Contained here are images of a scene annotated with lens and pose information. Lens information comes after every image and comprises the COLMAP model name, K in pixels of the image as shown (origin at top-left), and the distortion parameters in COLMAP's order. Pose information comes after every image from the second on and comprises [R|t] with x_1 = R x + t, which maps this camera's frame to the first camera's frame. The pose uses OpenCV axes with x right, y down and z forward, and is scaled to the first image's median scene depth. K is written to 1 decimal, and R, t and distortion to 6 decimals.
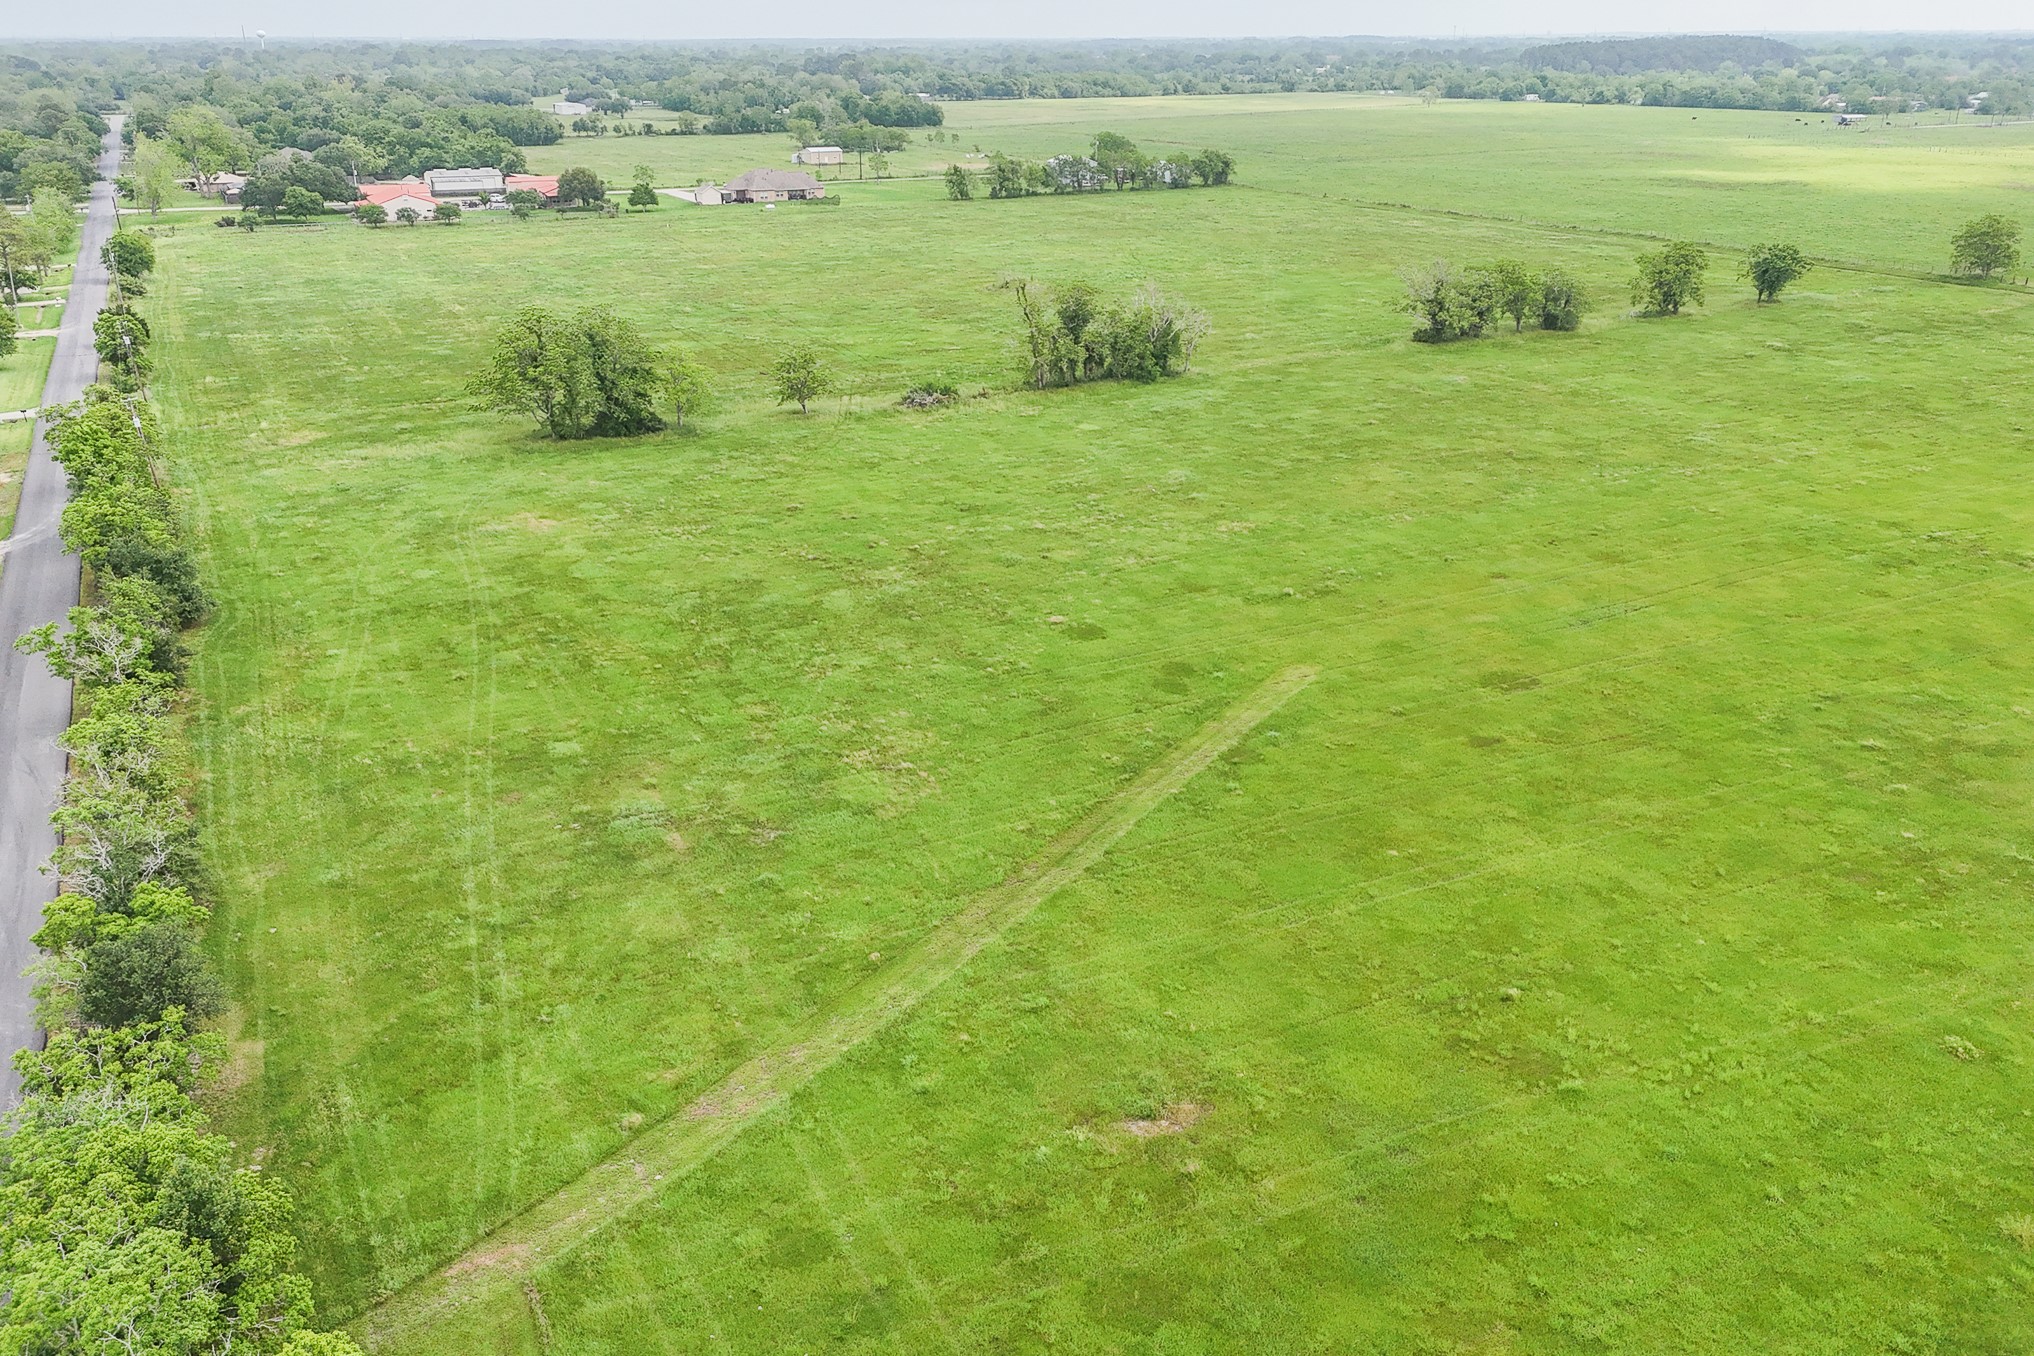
lens RADIAL K [[1557.9, 0, 1007.3], [0, 1557.9, 693.5], [0, 0, 1]] dist [0.077304, -0.071177]
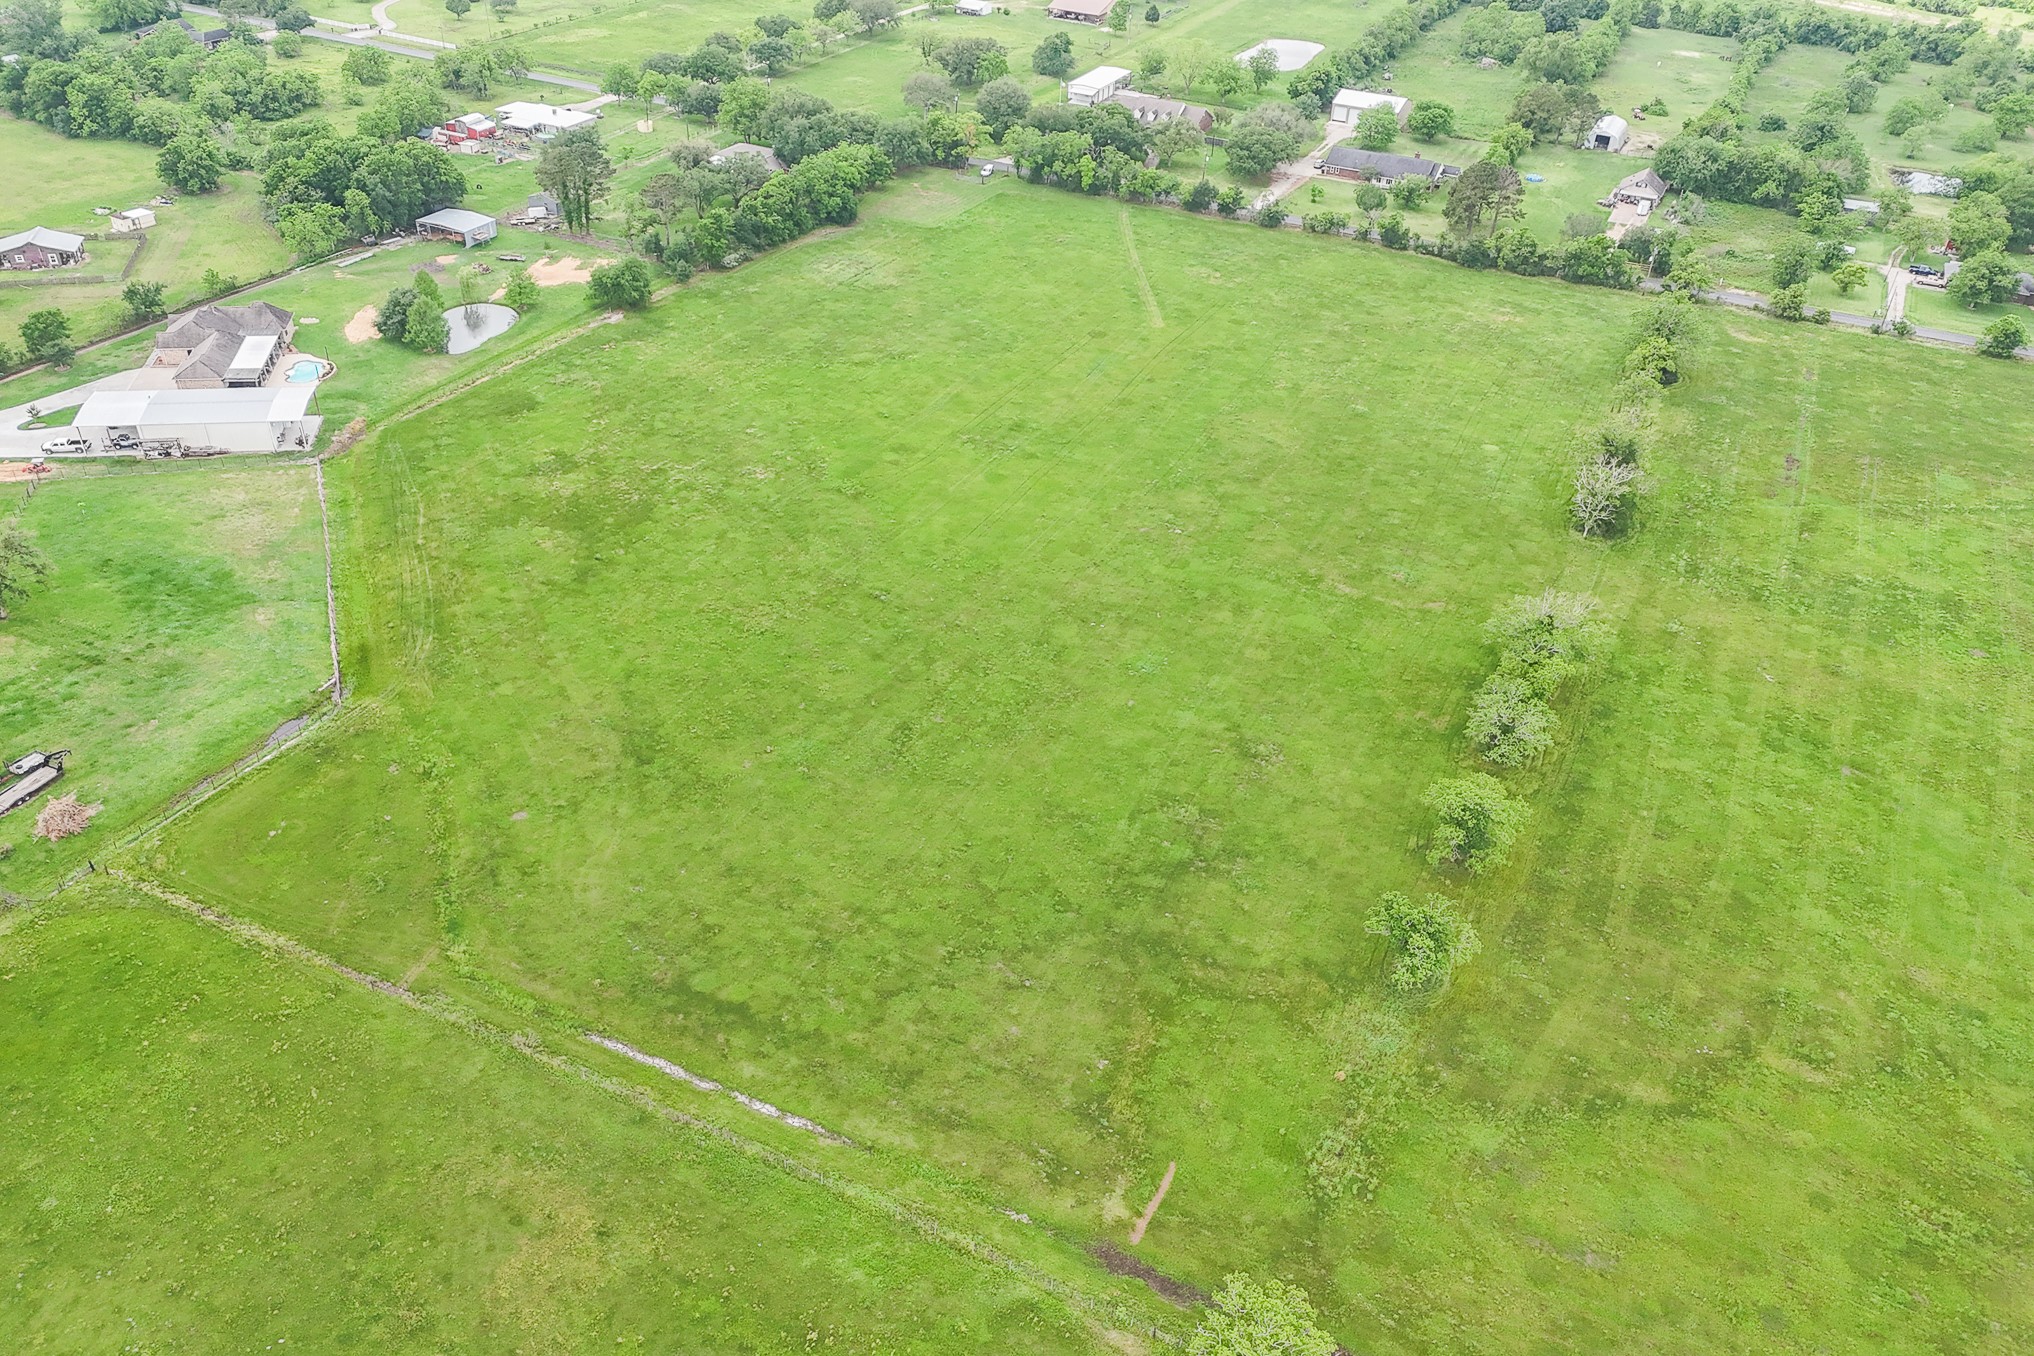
lens RADIAL K [[1557.9, 0, 1009.5], [0, 1557.9, 706.6], [0, 0, 1]] dist [0.077304, -0.071177]
pose [[-0.798408, 0.319906, -0.510104, 1.479983], [-0.268508, 0.569117, 0.777180, -1.256143], [0.538933, 0.757473, -0.368491, 1.726555]]
